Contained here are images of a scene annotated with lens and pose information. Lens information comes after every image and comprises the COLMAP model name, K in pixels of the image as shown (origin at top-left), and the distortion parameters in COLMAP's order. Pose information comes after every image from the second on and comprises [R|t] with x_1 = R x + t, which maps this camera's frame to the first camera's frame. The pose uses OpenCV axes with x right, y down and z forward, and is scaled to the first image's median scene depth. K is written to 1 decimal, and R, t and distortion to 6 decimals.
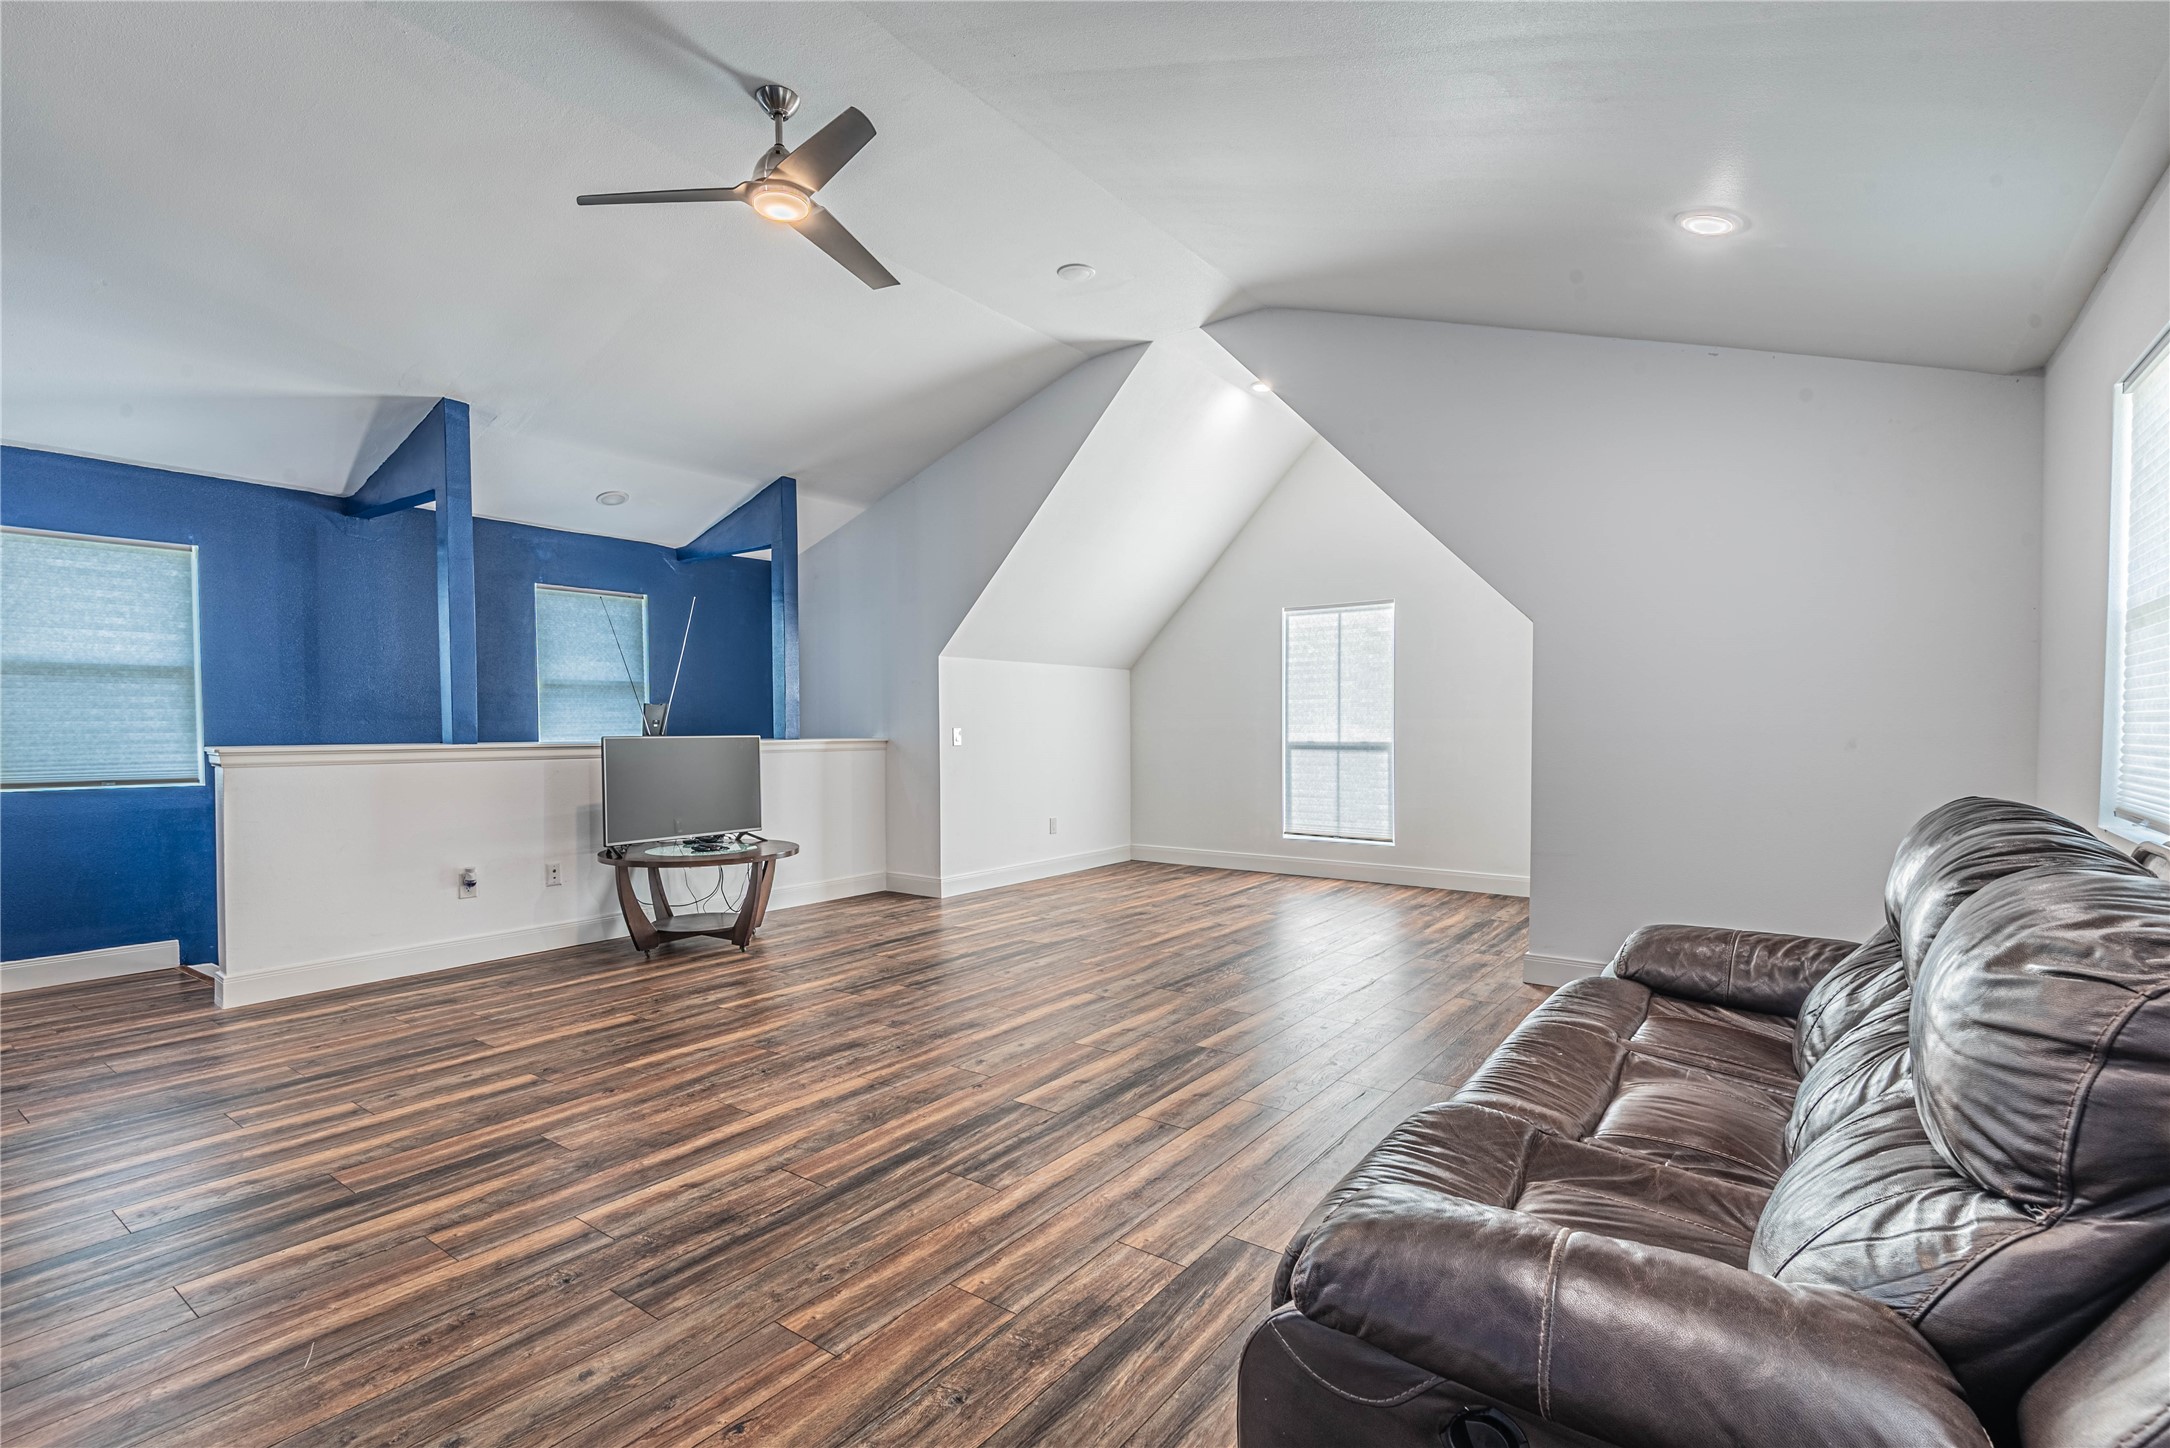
lens RADIAL K [[1006.7, 0, 1101.6], [0, 1006.7, 732.9], [0, 0, 1]] dist [0.028156, -0.015656]
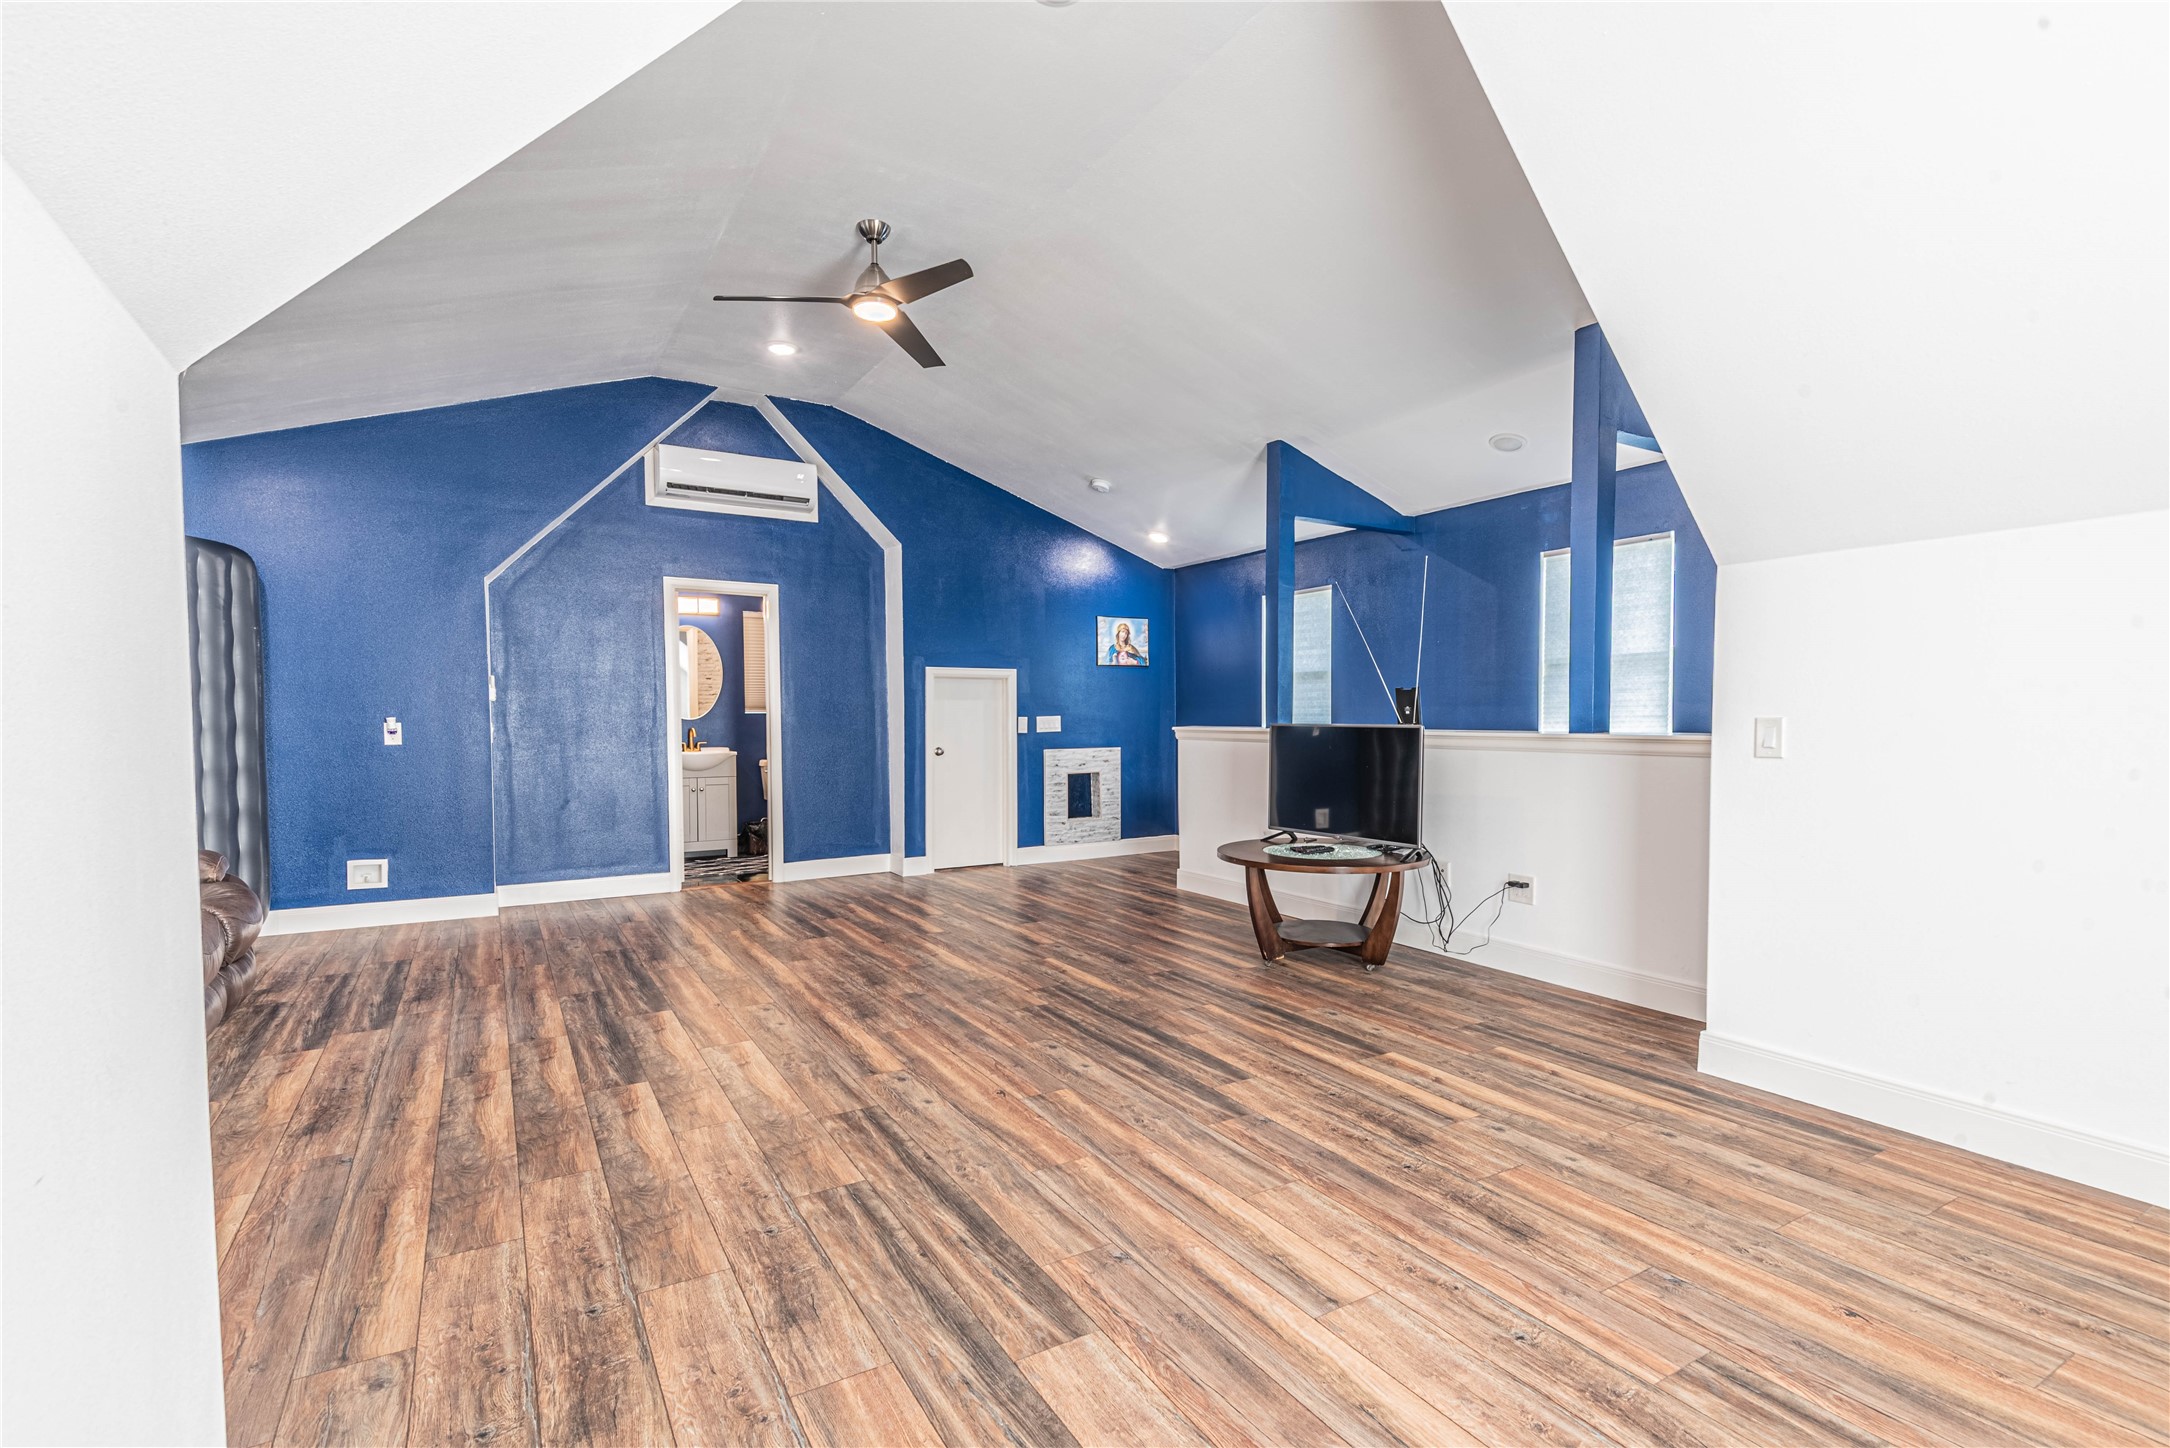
lens RADIAL K [[1006.7, 0, 1076.9], [0, 1006.7, 718.6], [0, 0, 1]] dist [0.028156, -0.015656]
pose [[-0.403542, 0.010013, -0.914906, 0.808568], [-0.000846, 0.999936, 0.011316, -0.018977], [0.914961, 0.005340, -0.403508, 1.835783]]
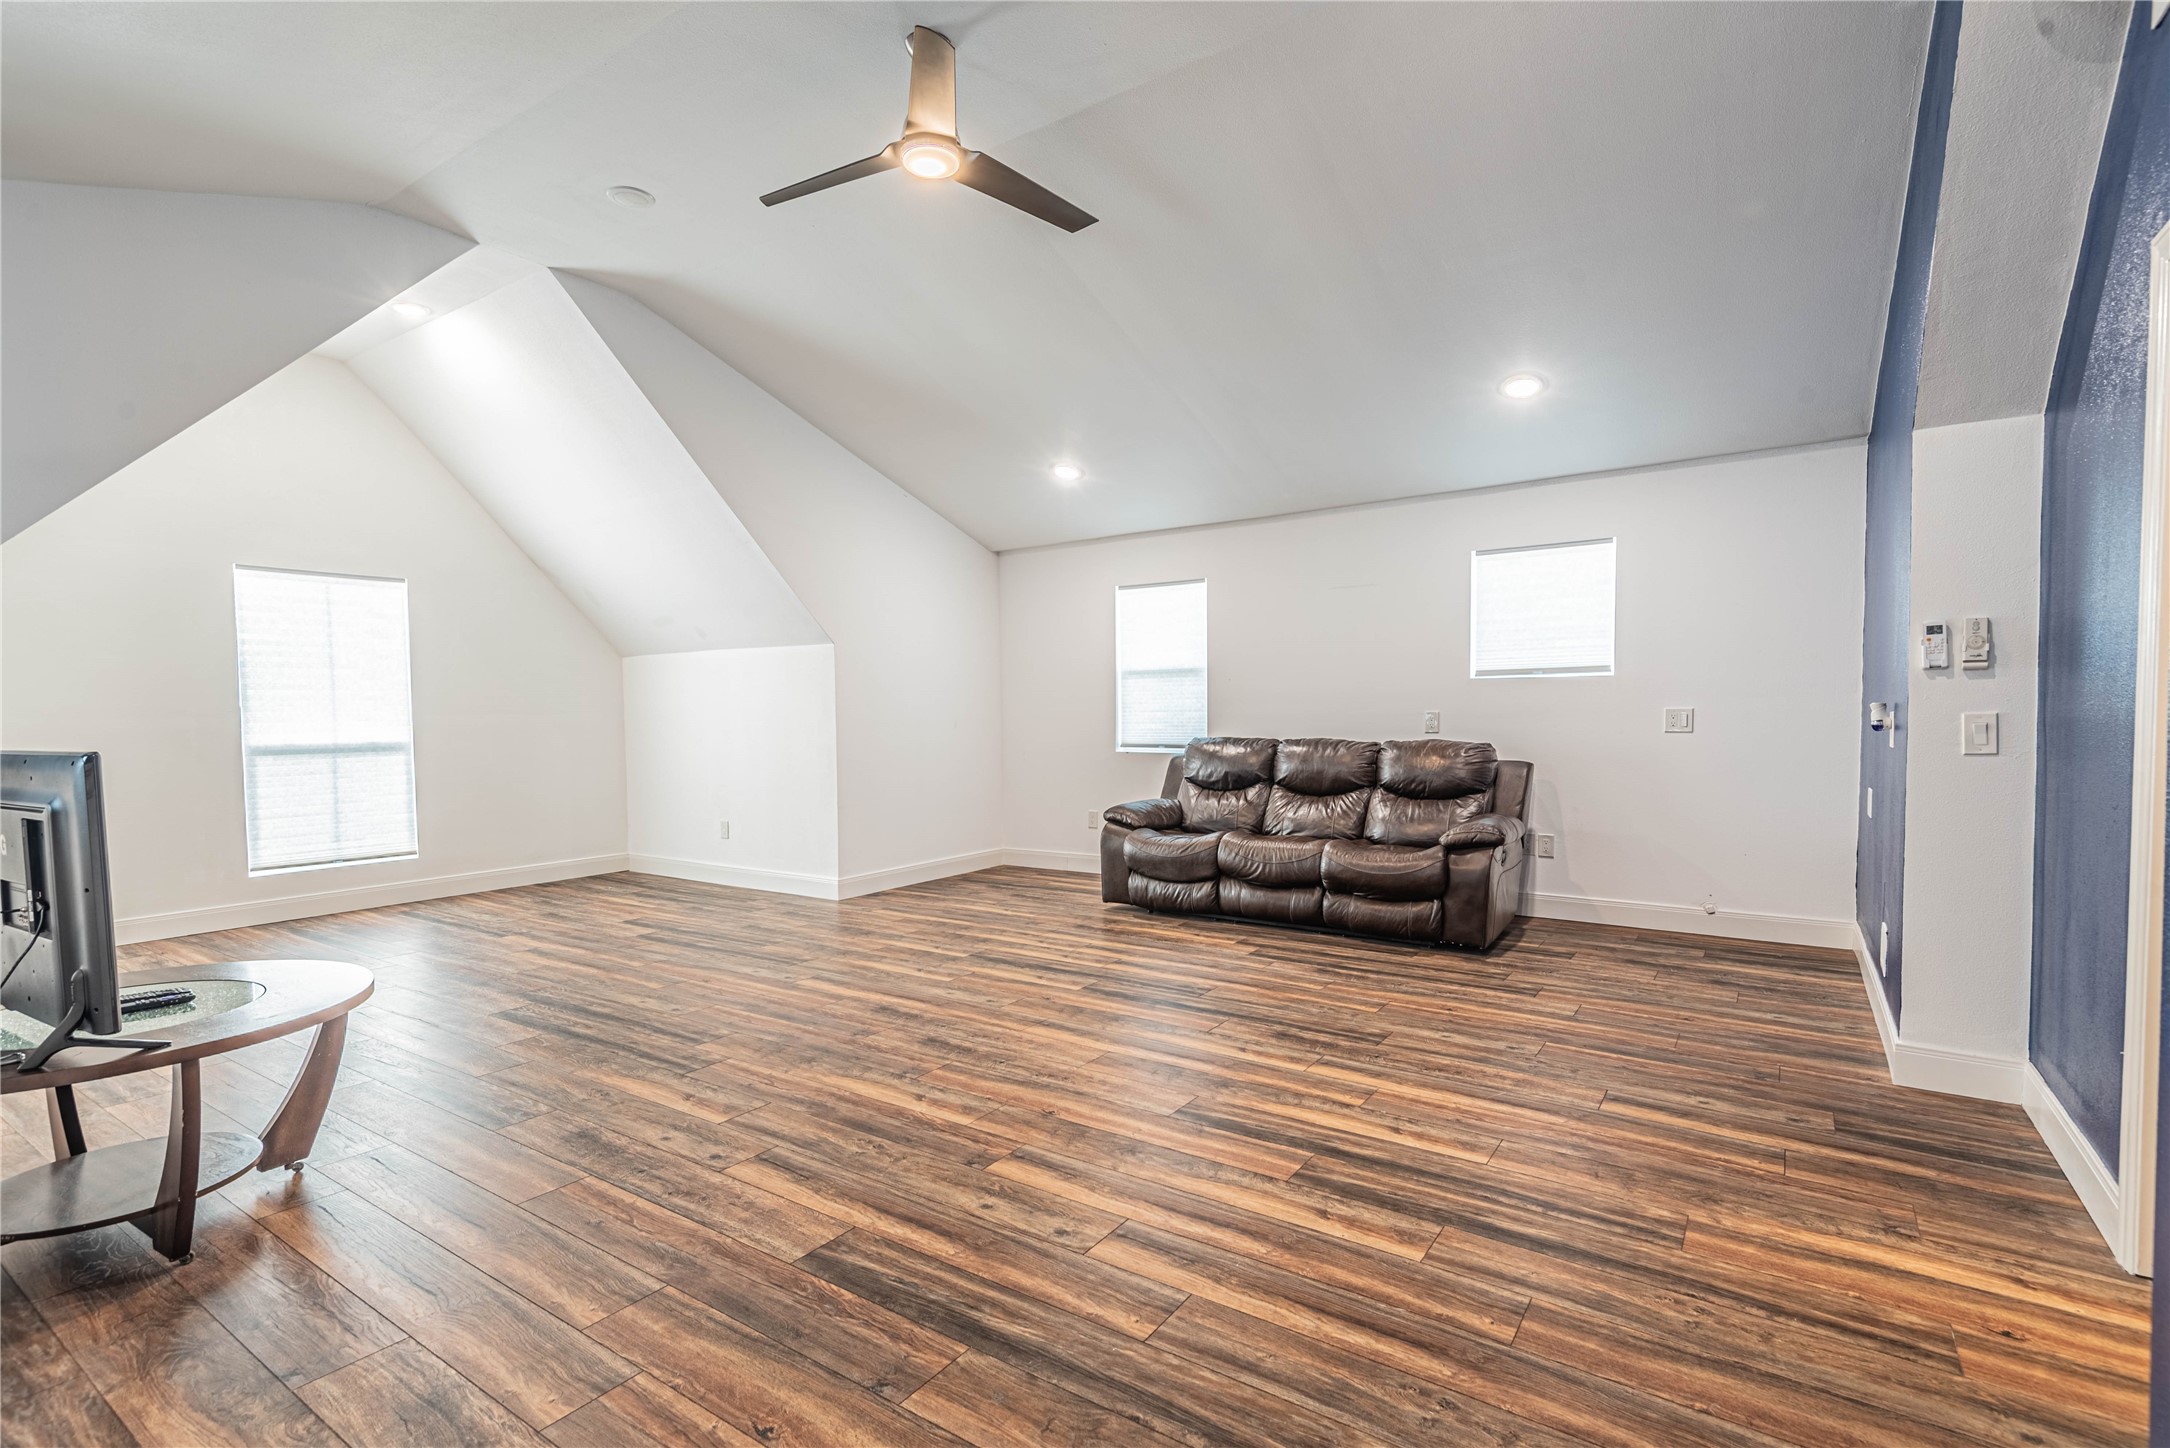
lens RADIAL K [[1006.7, 0, 1078.9], [0, 1006.7, 714.6], [0, 0, 1]] dist [0.028156, -0.015656]
pose [[-0.021799, 0.001519, 0.999761, -1.326135], [0.021832, 0.999761, -0.001043, -0.002438], [-0.999524, 0.021804, -0.021827, 0.941591]]
